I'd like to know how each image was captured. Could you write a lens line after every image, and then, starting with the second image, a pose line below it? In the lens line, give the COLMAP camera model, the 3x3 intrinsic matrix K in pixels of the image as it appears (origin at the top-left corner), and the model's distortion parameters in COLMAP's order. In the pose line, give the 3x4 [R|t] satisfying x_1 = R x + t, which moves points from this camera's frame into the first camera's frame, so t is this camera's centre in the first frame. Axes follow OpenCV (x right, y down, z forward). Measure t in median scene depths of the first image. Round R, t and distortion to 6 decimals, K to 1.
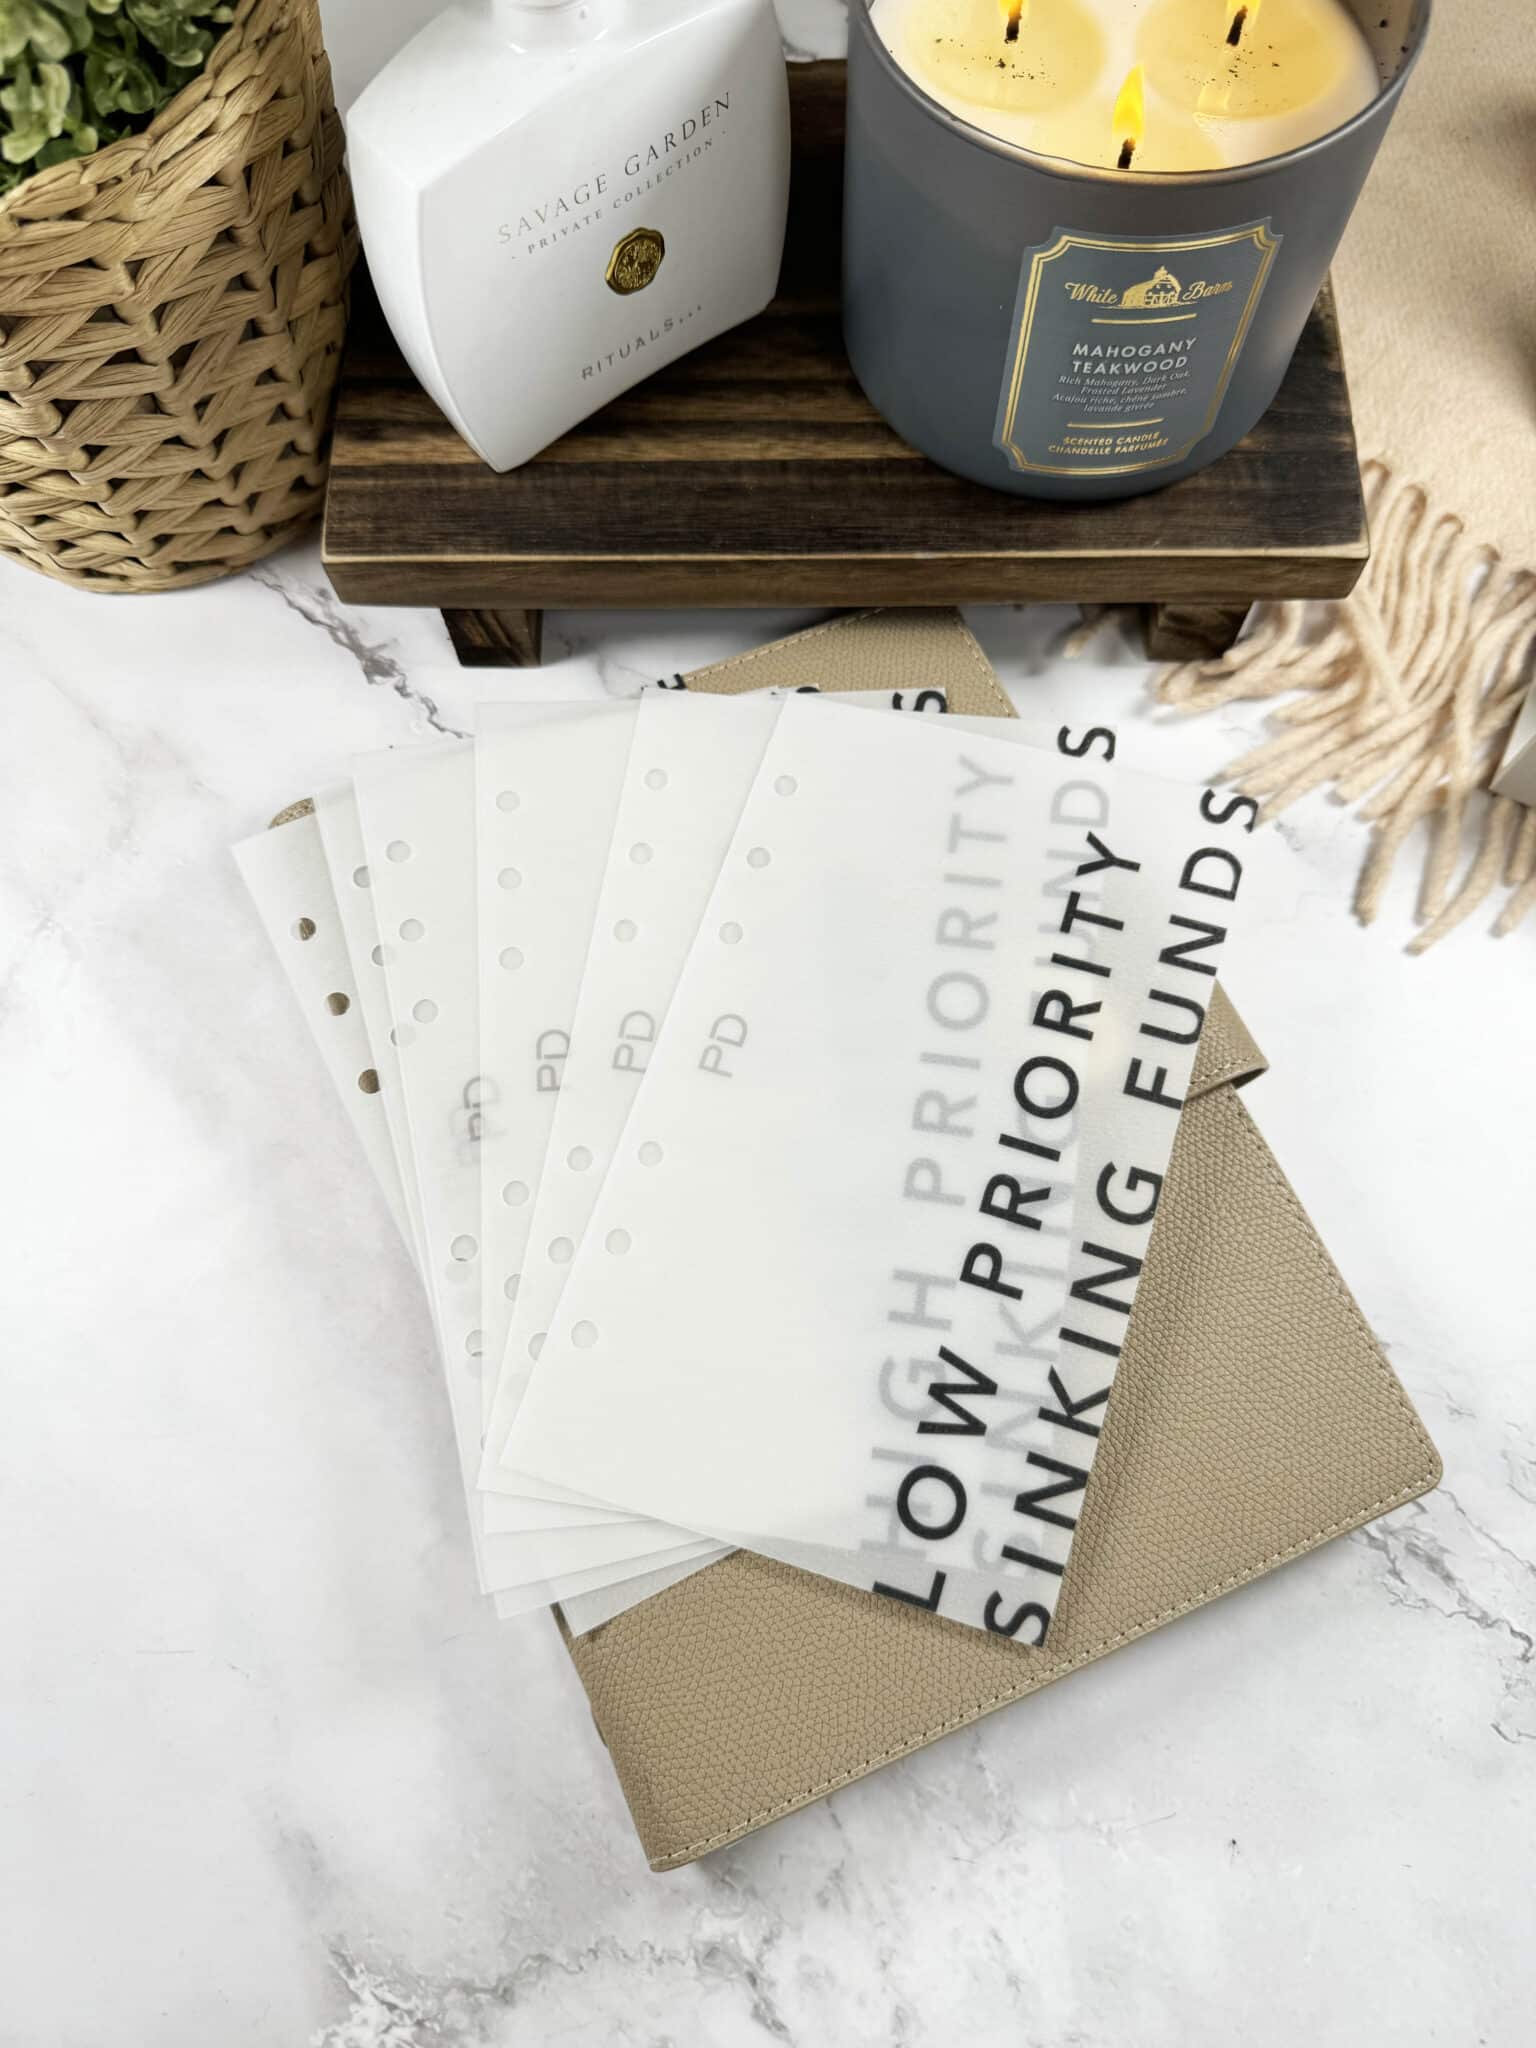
lens RADIAL K [[1459.4, 0, 760.0], [0, 1459.4, 1014.4], [0, 0, 1]] dist [-0.052253, 0.014100]
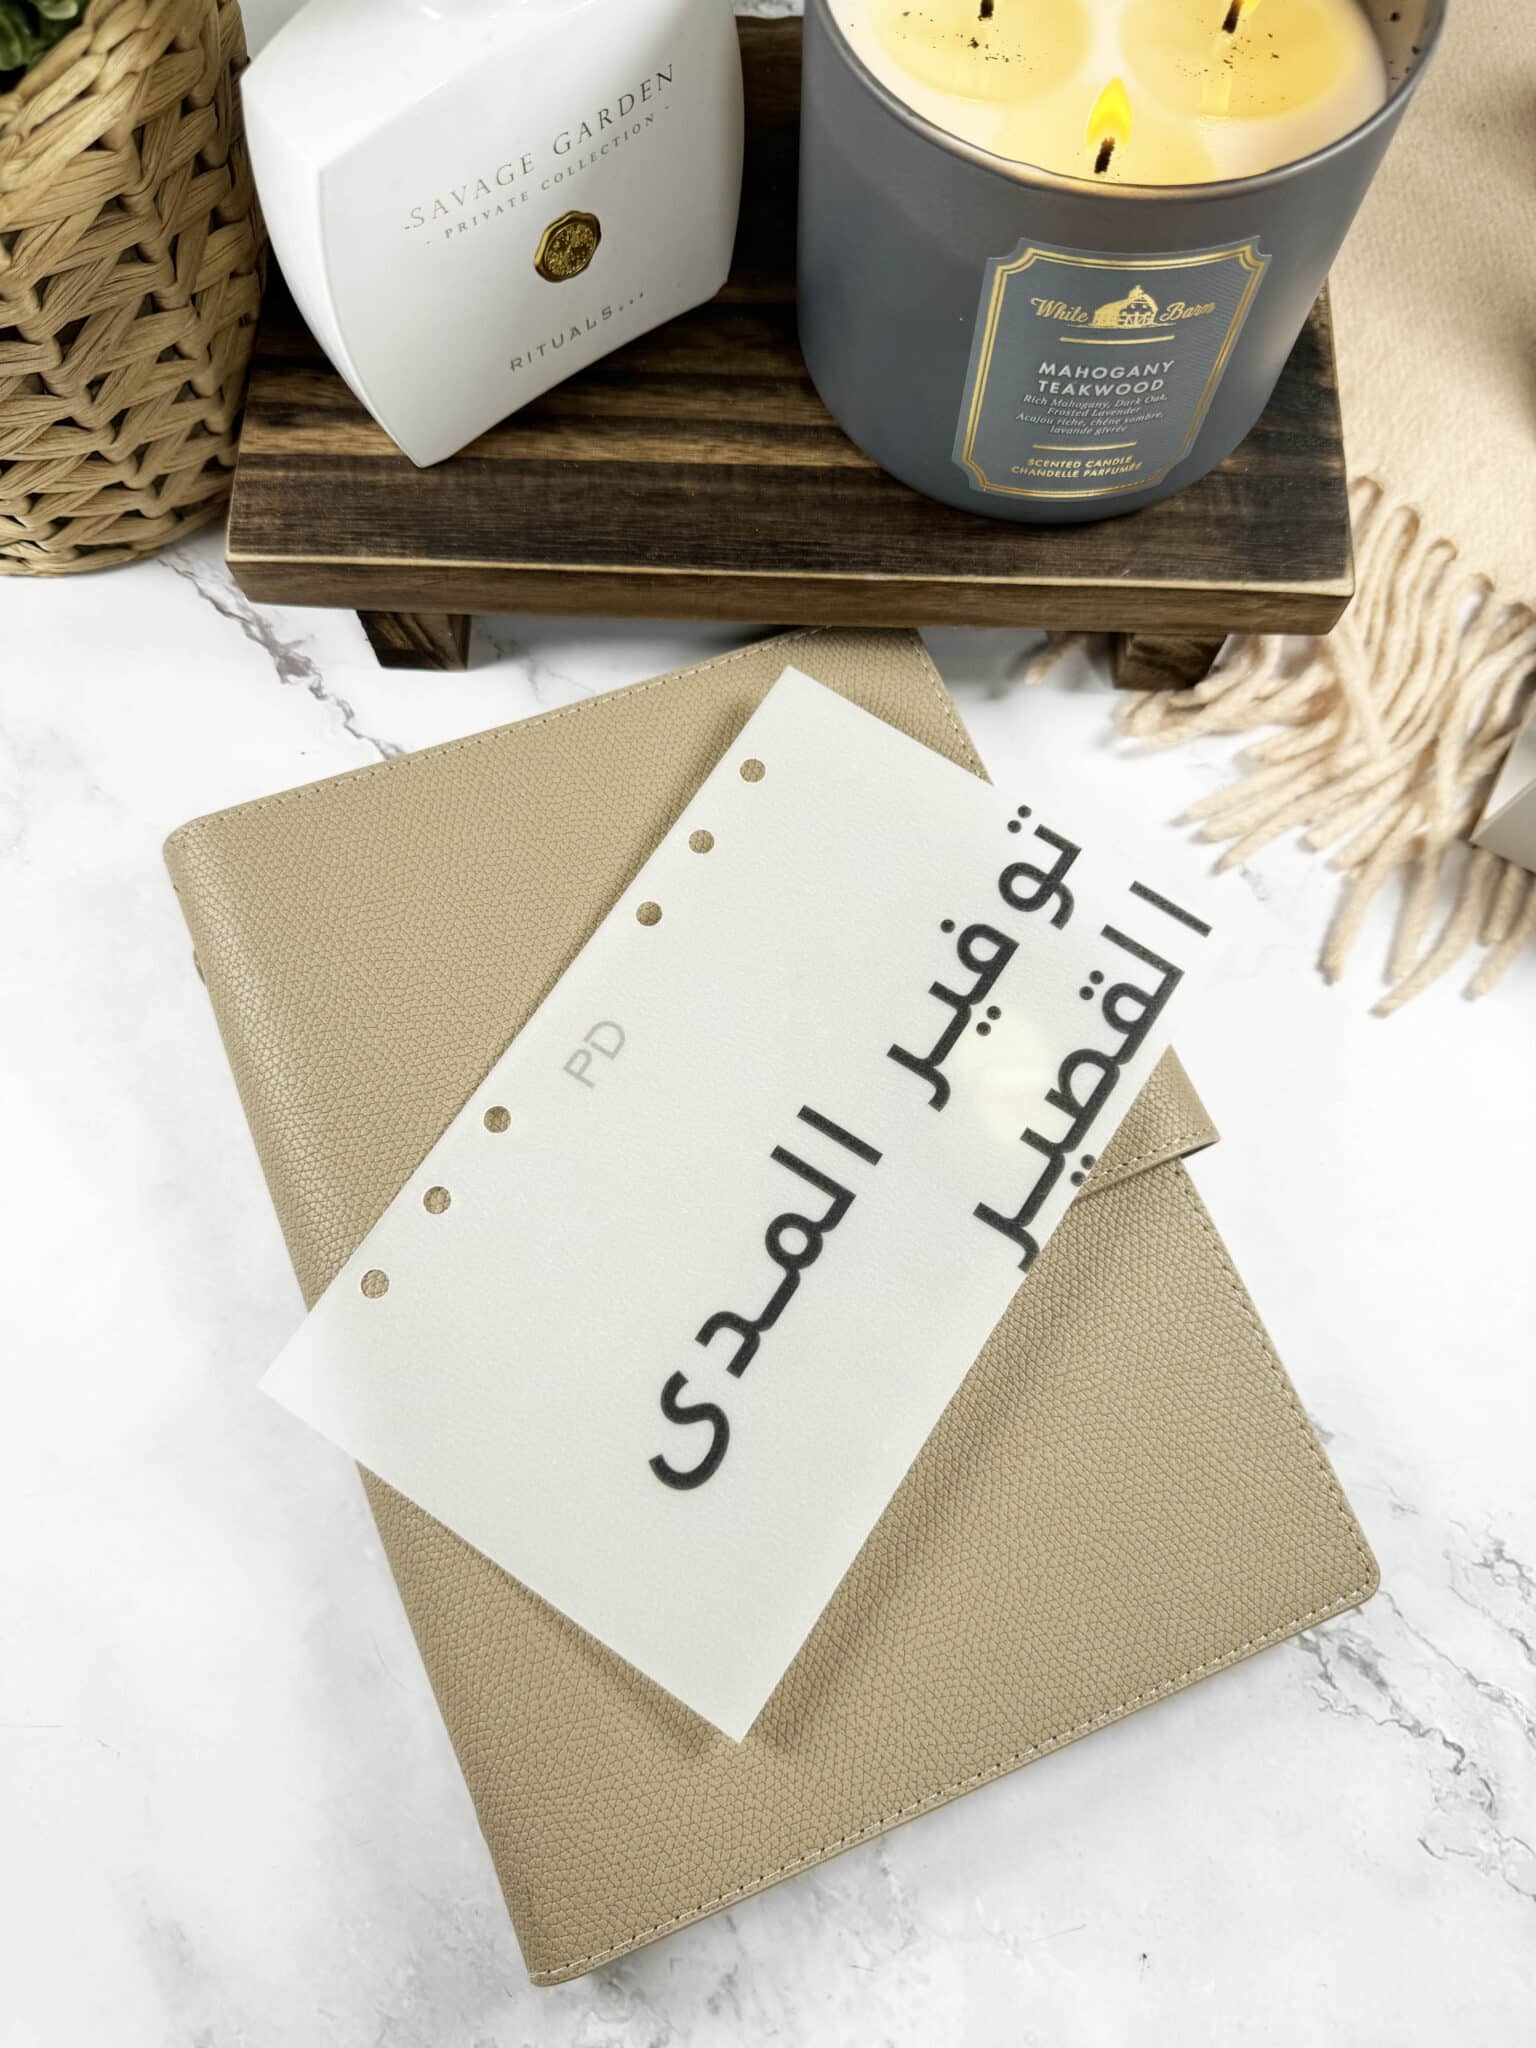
lens RADIAL K [[1459.4, 0, 761.3], [0, 1459.4, 1005.3], [0, 0, 1]] dist [-0.052253, 0.014100]
pose [[0.999392, 0.031449, 0.015038, 0.035417], [-0.032020, 0.998713, 0.039336, -0.078076], [-0.013782, -0.039793, 0.999113, 0.064645]]
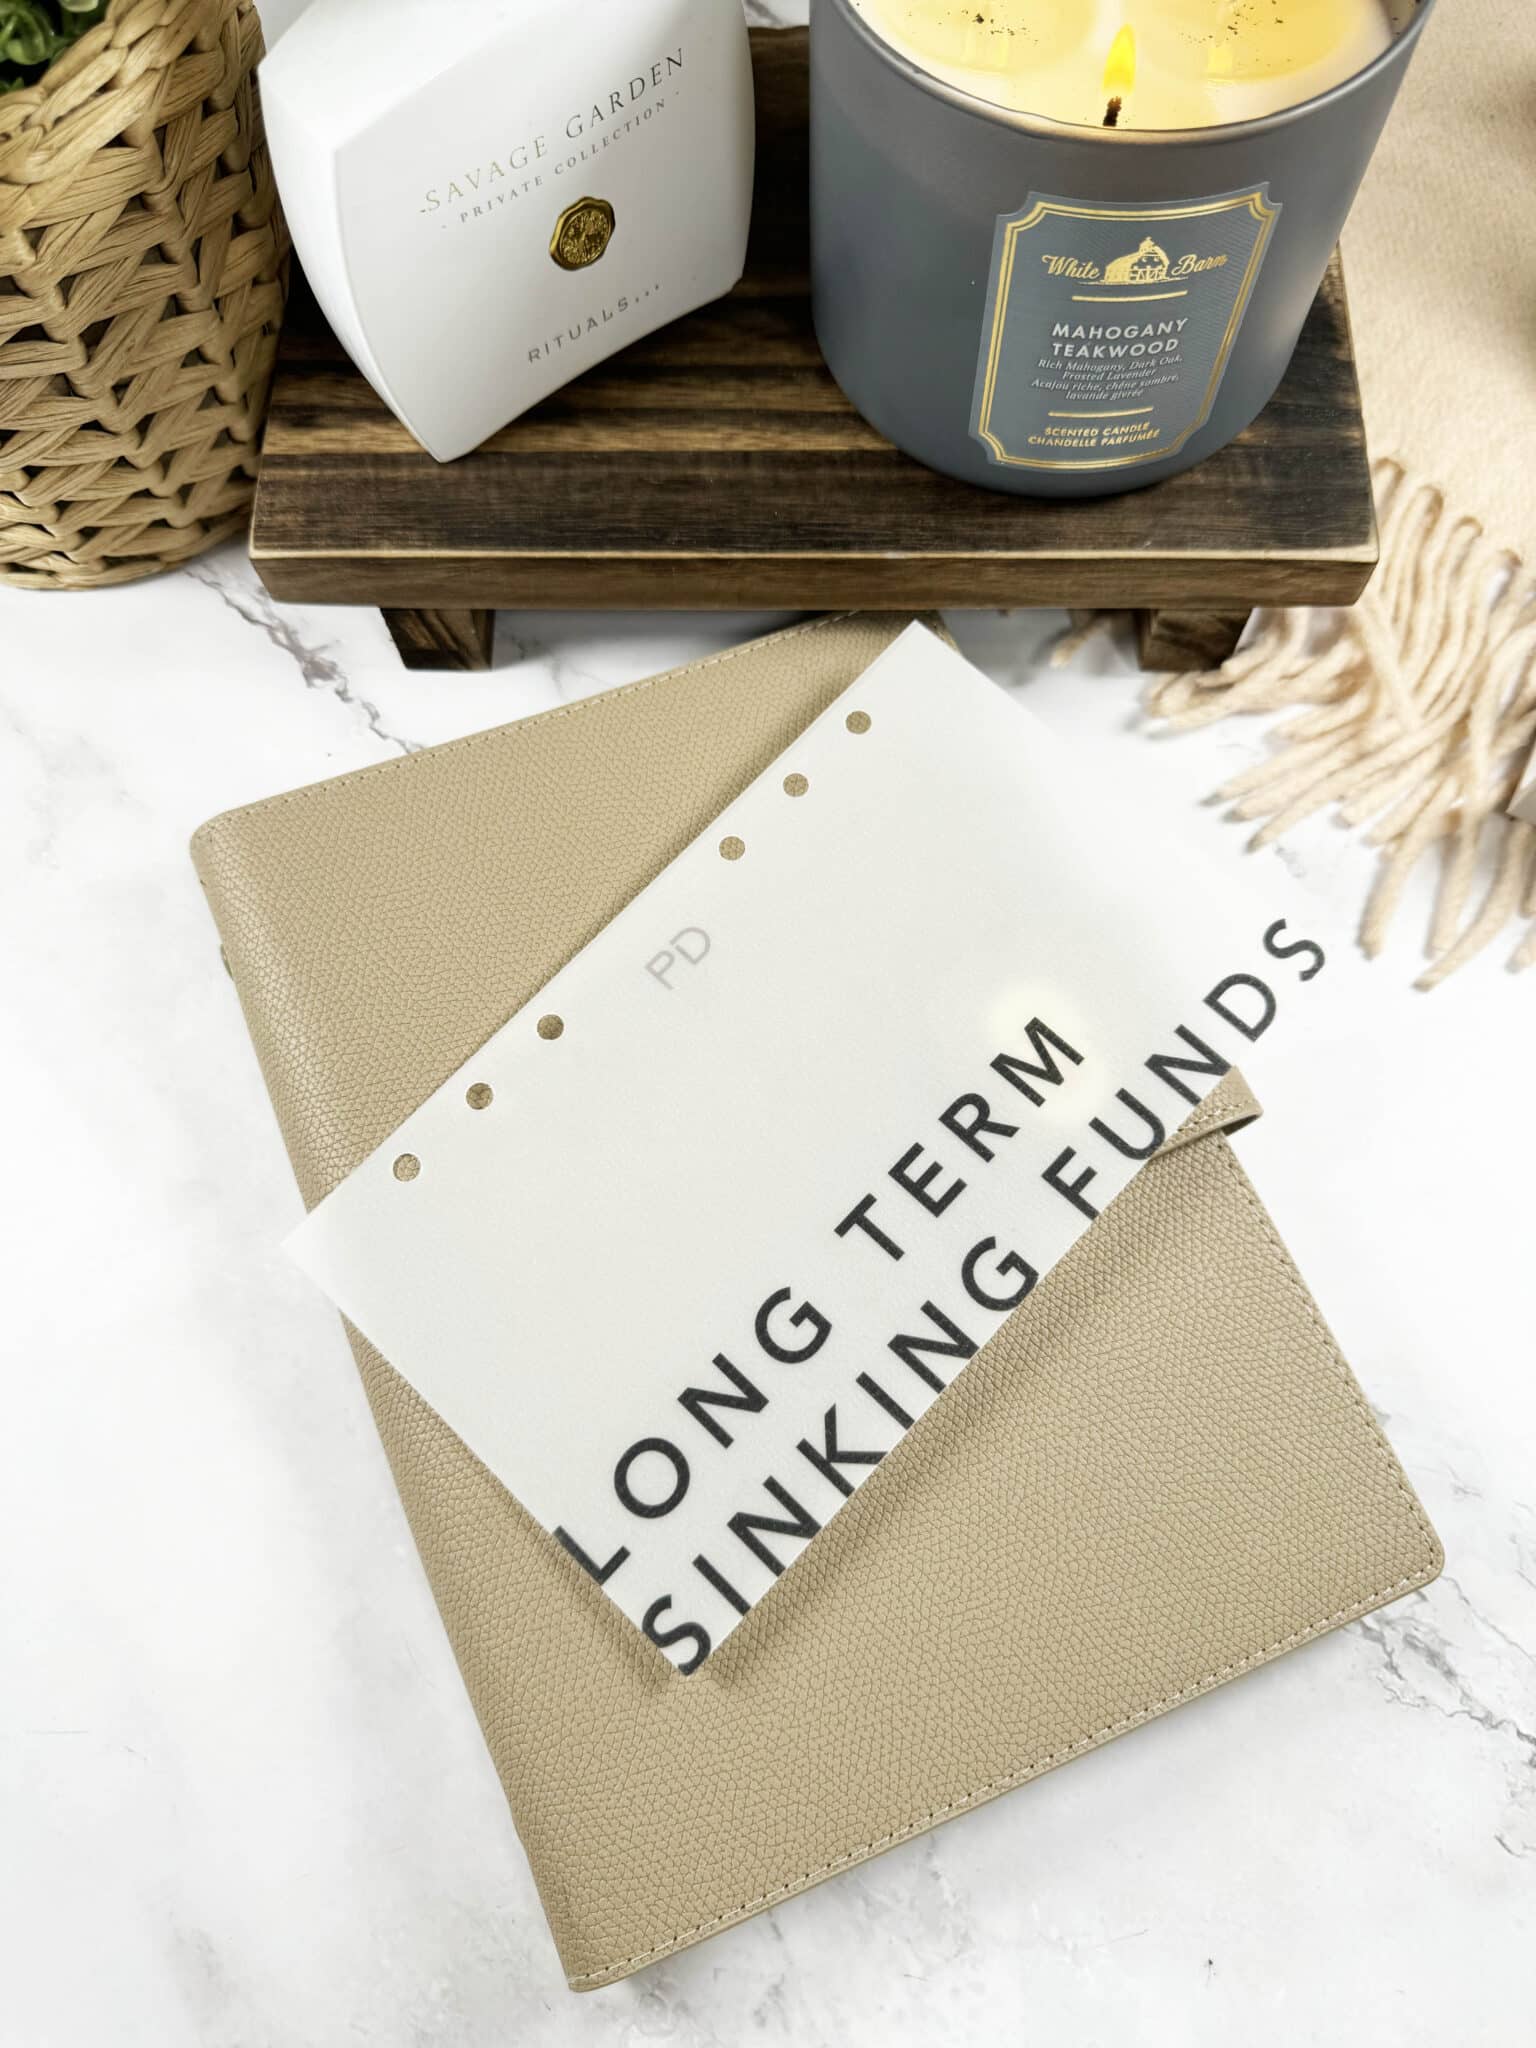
lens RADIAL K [[1459.4, 0, 769.6], [0, 1459.4, 1018.1], [0, 0, 1]] dist [-0.052253, 0.014100]
pose [[0.999913, 0.011282, -0.006772, 0.042828], [-0.011284, 0.999936, -0.000295, -0.020154], [0.006768, 0.000371, 0.999977, 0.075248]]
